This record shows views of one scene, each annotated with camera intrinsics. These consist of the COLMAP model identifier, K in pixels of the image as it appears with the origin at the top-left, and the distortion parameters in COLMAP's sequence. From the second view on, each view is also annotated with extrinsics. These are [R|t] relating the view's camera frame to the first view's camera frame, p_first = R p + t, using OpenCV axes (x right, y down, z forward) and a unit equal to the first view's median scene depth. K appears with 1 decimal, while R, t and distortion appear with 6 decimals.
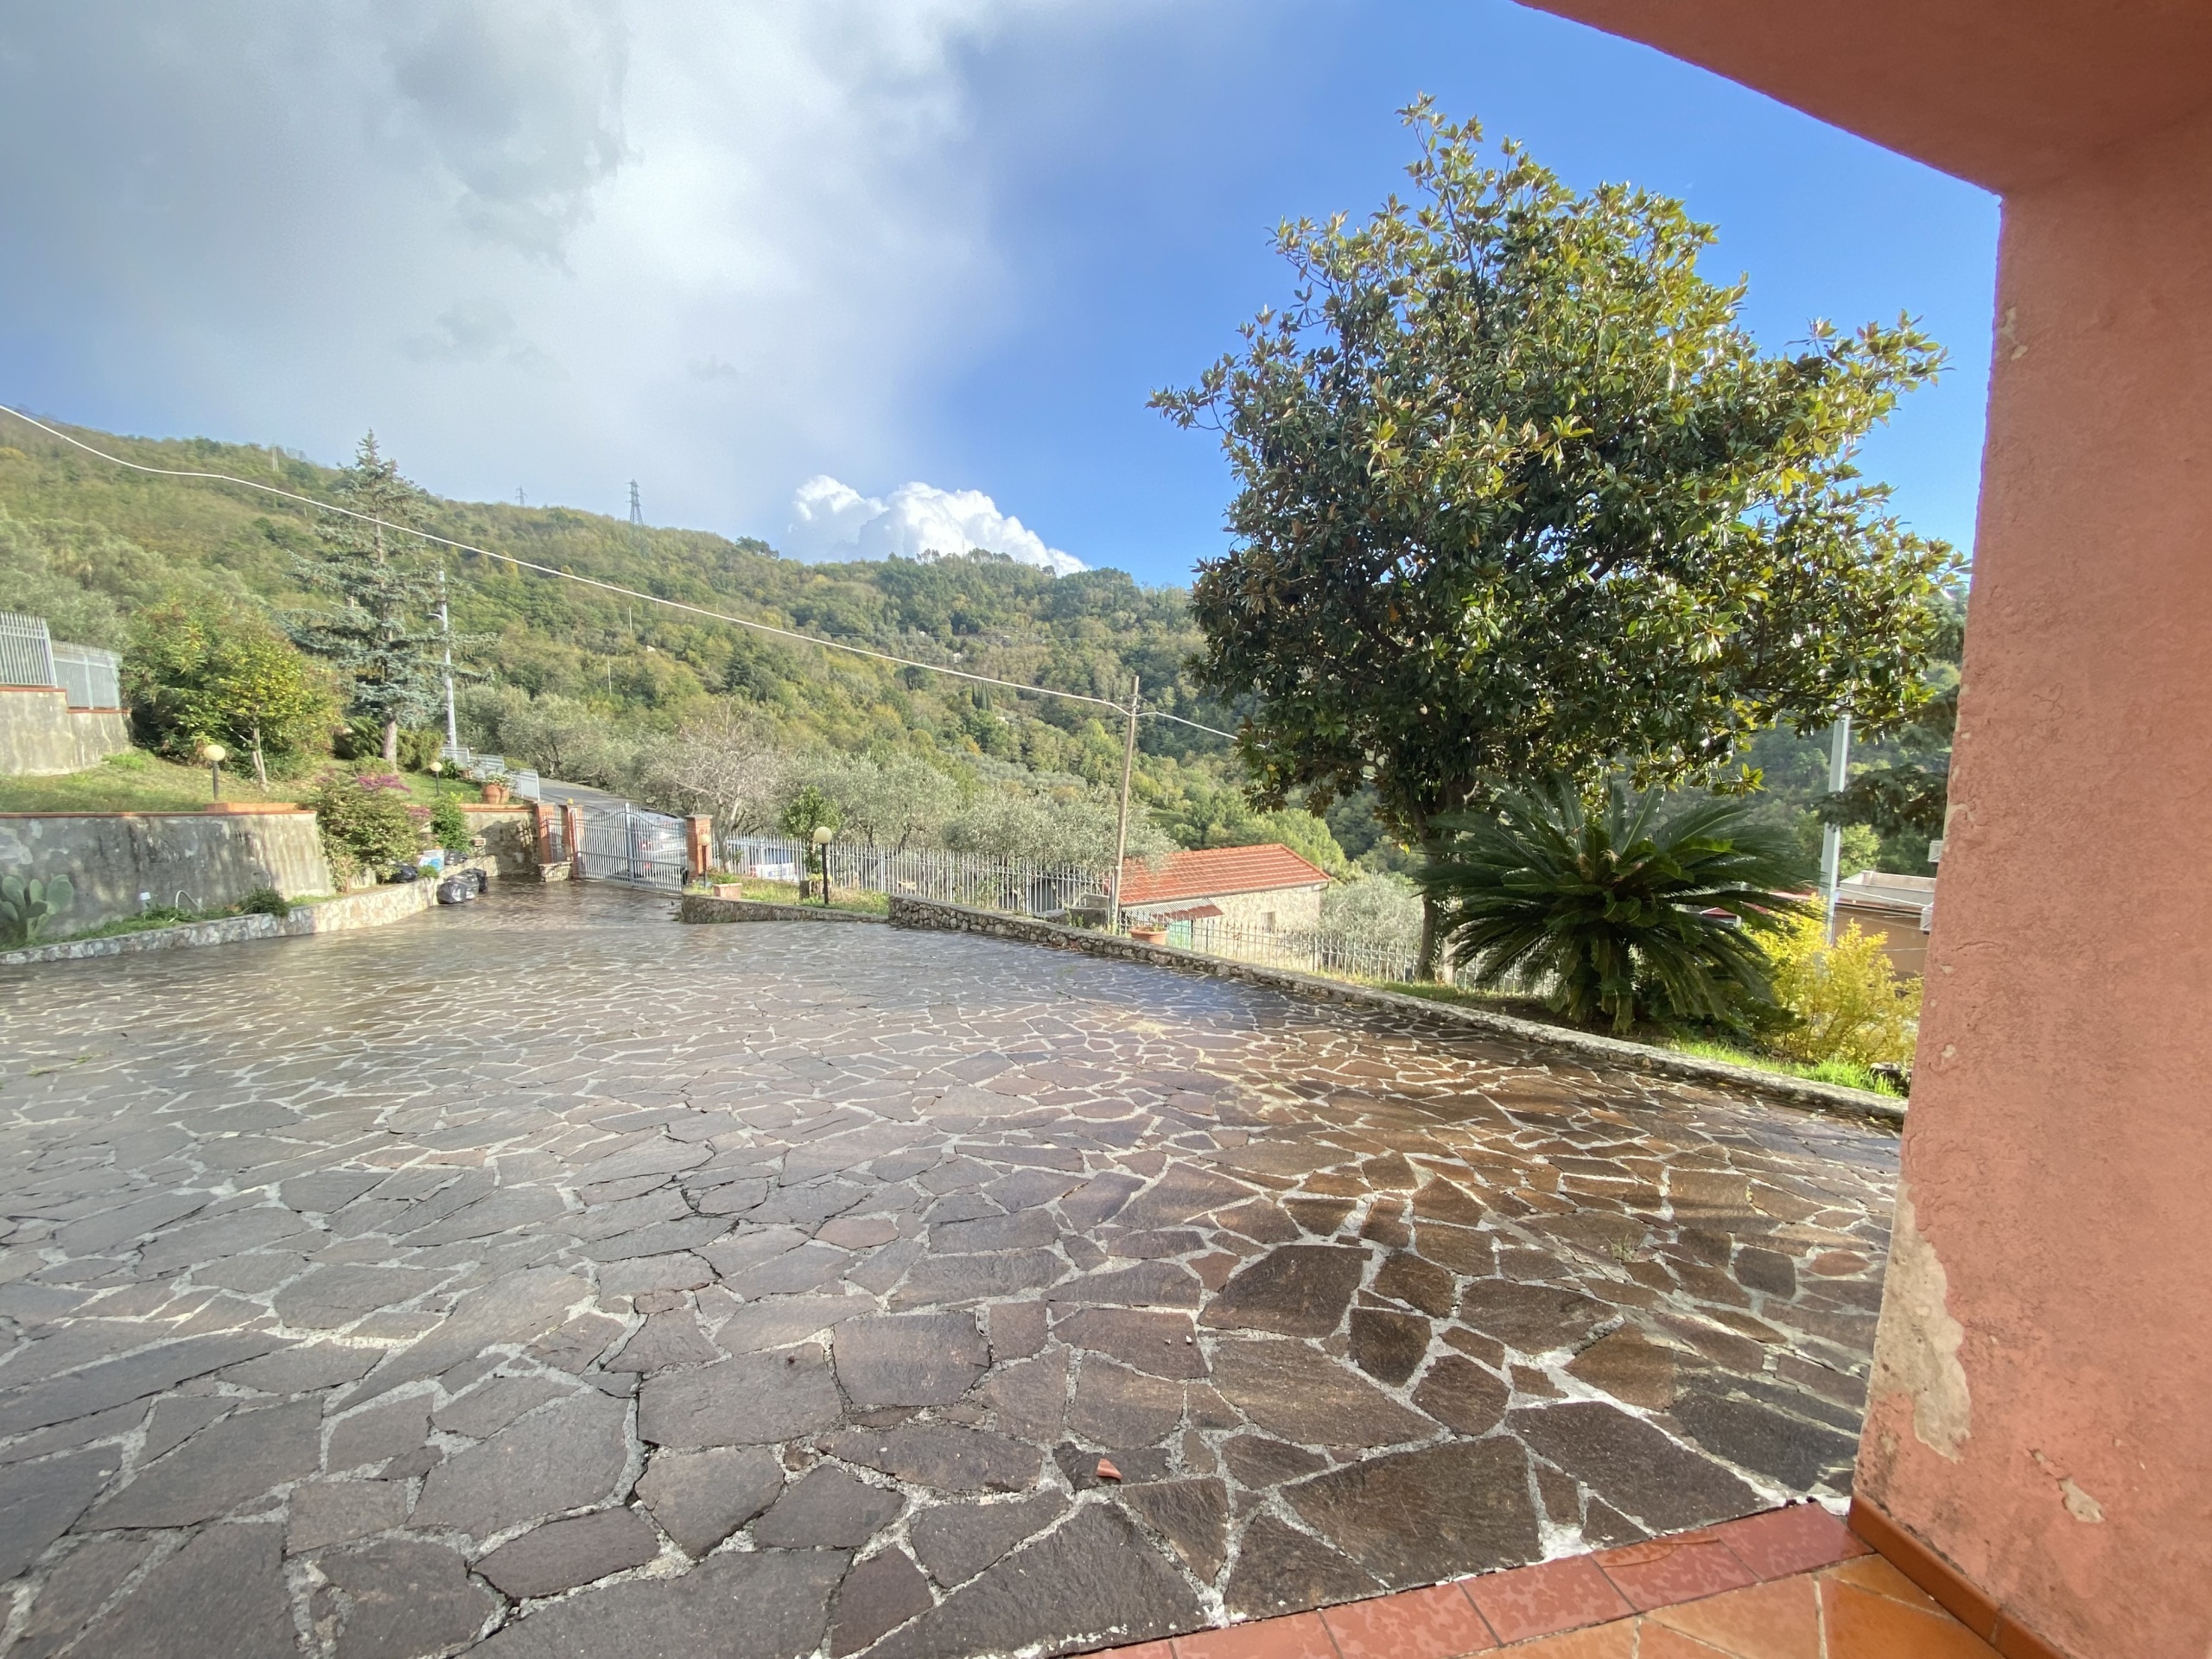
lens RADIAL K [[905.0, 0, 1105.8], [0, 905.0, 829.2], [0, 0, 1]] dist [-0.000147, -0.000506]
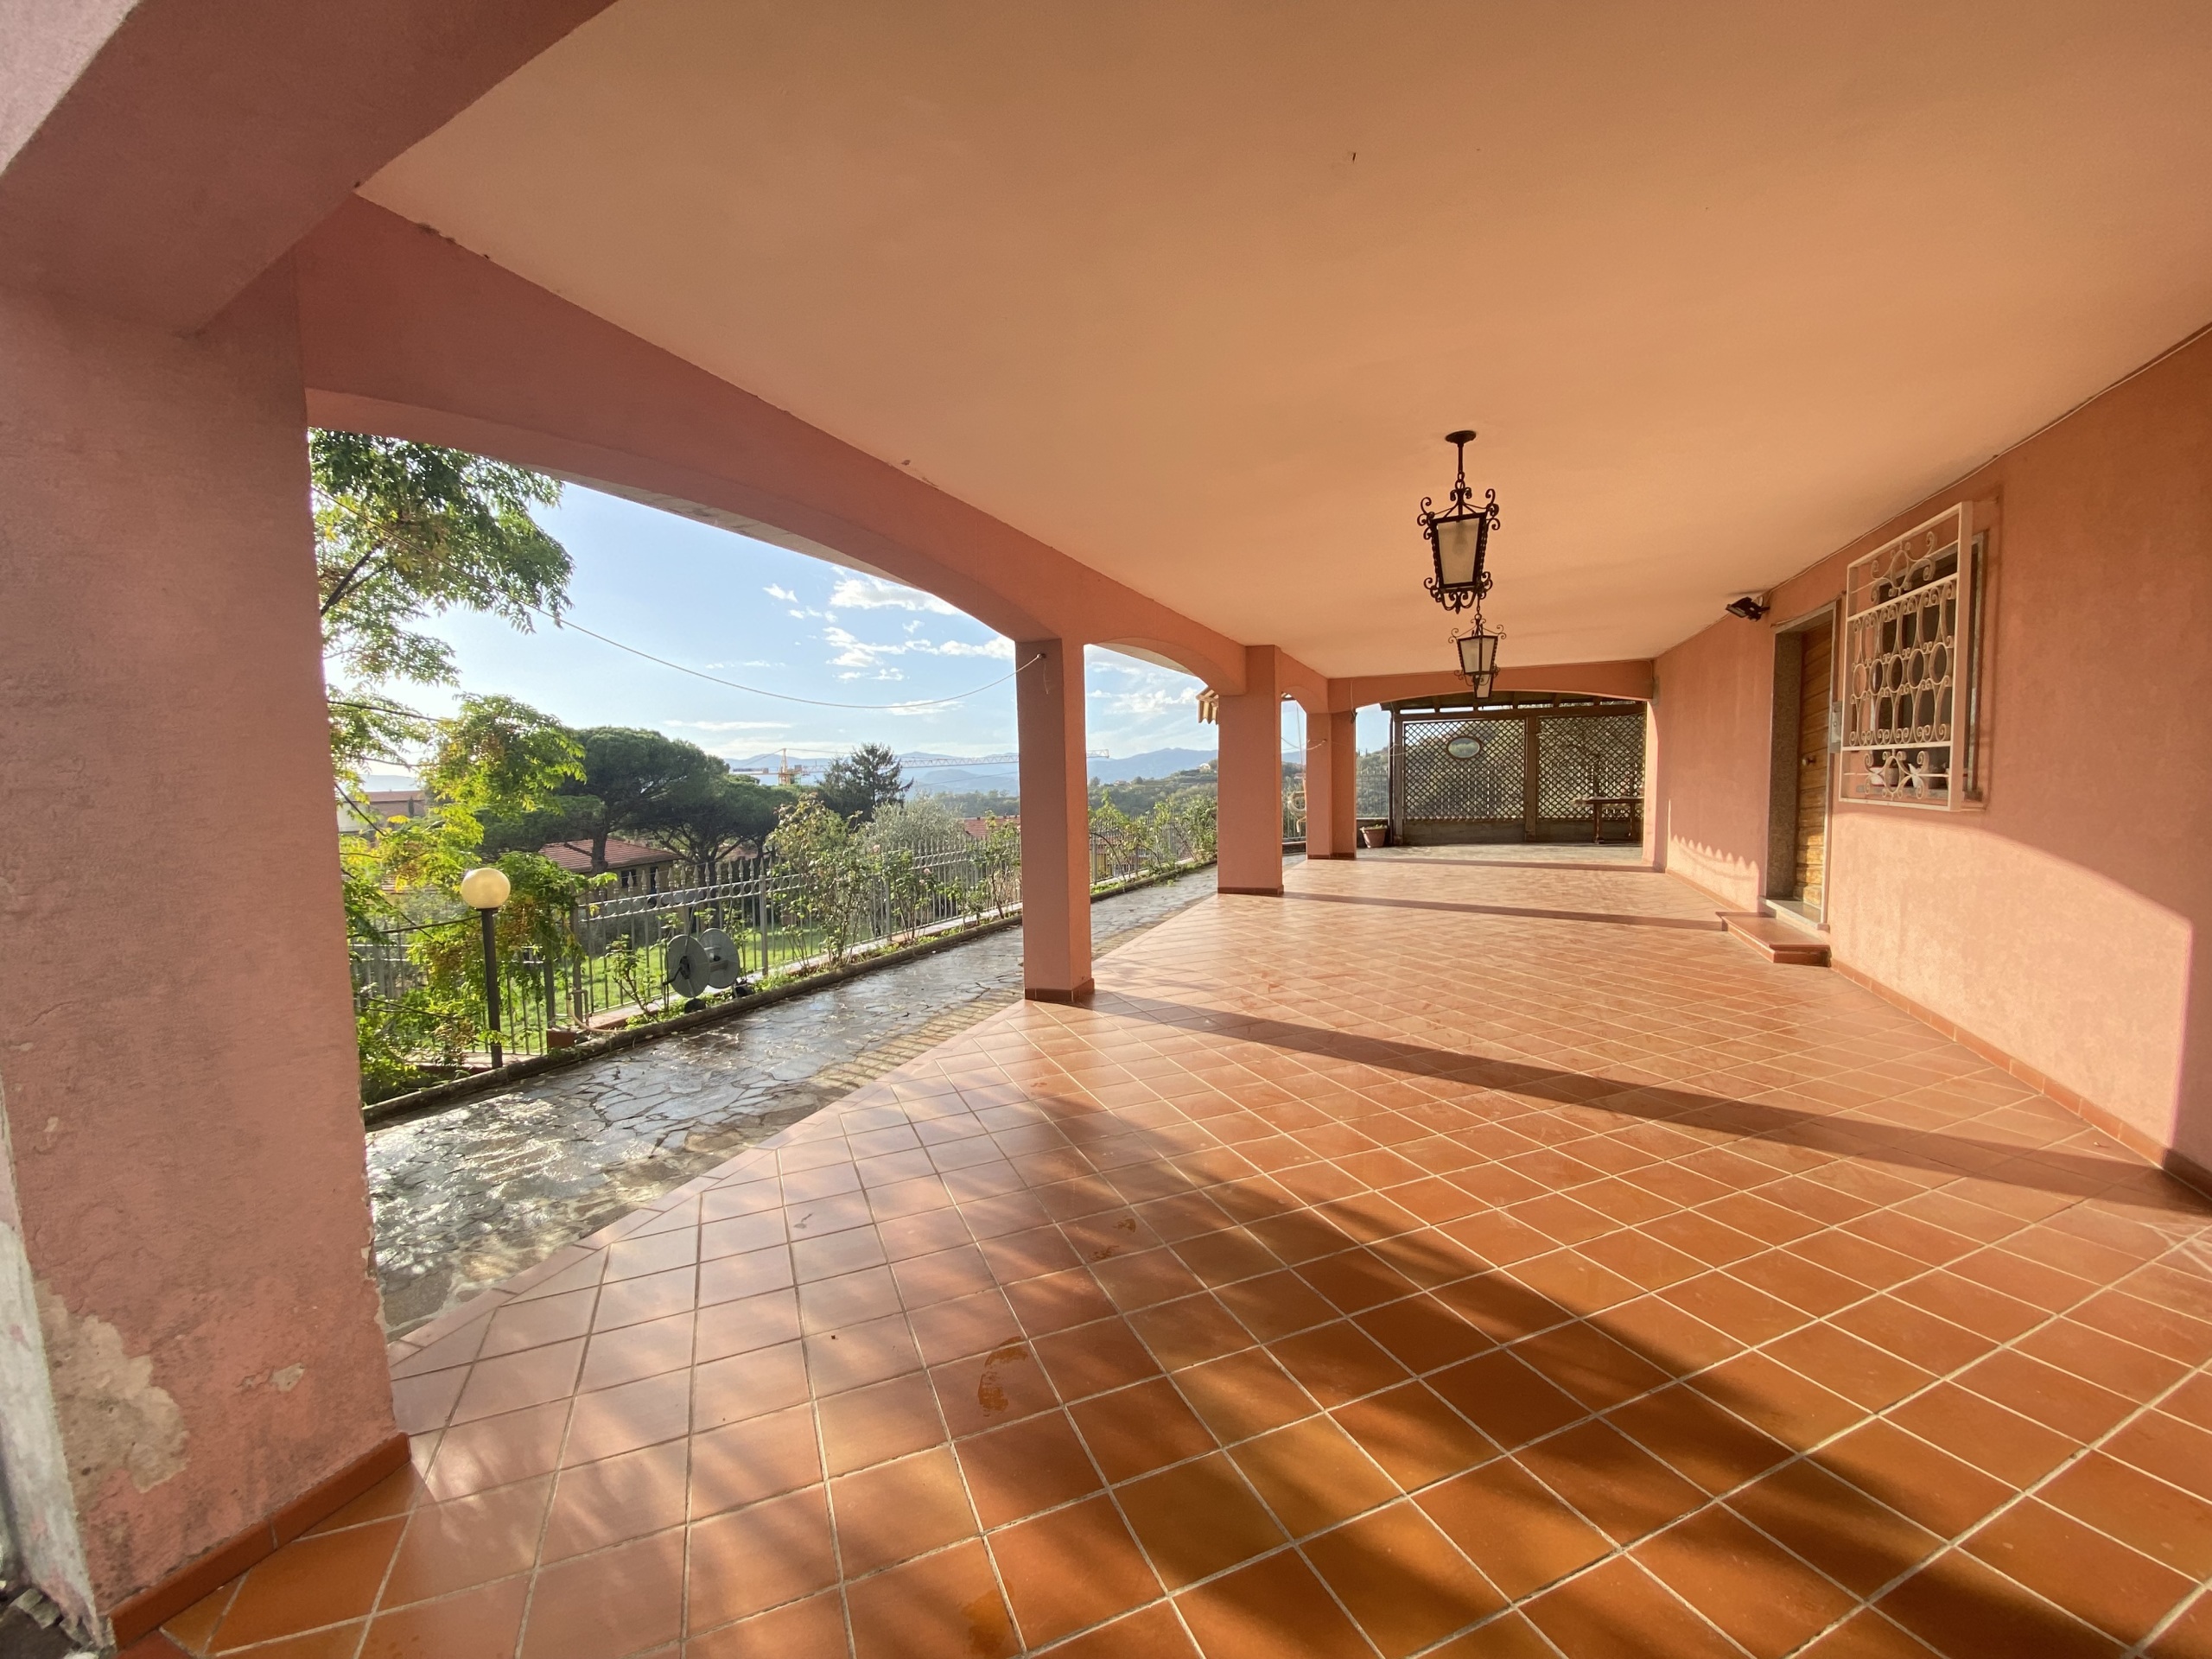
lens RADIAL K [[905.0, 0, 1098.6], [0, 905.0, 836.3], [0, 0, 1]] dist [-0.000147, -0.000506]
pose [[-0.787313, -0.031484, 0.615749, -0.614275], [0.102866, 0.977990, 0.181532, -0.134787], [-0.607912, 0.206262, -0.766746, 1.098039]]
